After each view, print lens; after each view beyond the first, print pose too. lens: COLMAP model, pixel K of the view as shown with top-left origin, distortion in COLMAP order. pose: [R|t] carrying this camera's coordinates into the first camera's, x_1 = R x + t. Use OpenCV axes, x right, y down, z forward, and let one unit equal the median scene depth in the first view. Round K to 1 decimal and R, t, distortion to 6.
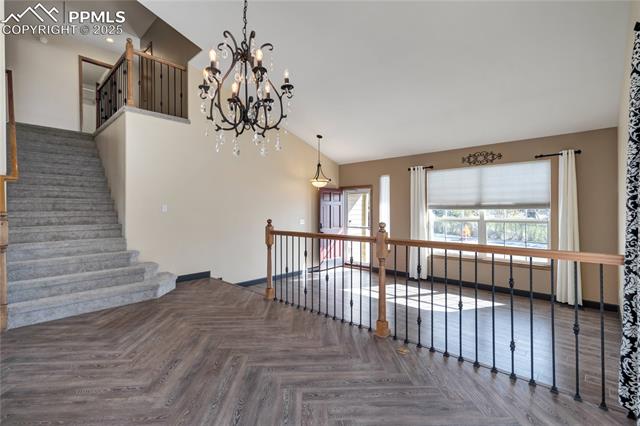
lens RADIAL K [[293.3, 0, 320.9], [0, 293.3, 204.5], [0, 0, 1]] dist [0.003437, 0.000362]
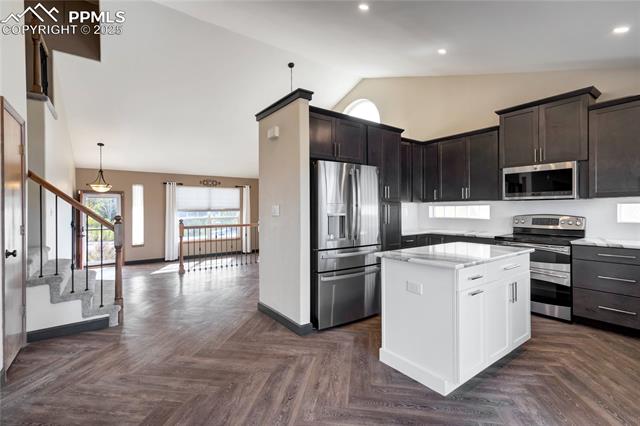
lens RADIAL K [[289.9, 0, 320.0], [0, 289.9, 210.4], [0, 0, 1]] dist [0.003573, 0.000506]
pose [[0.157168, 0.000584, 0.987572, -1.080163], [-0.003937, 0.999992, 0.000035, 0.005442], [-0.987564, -0.003894, 0.157169, 0.074227]]
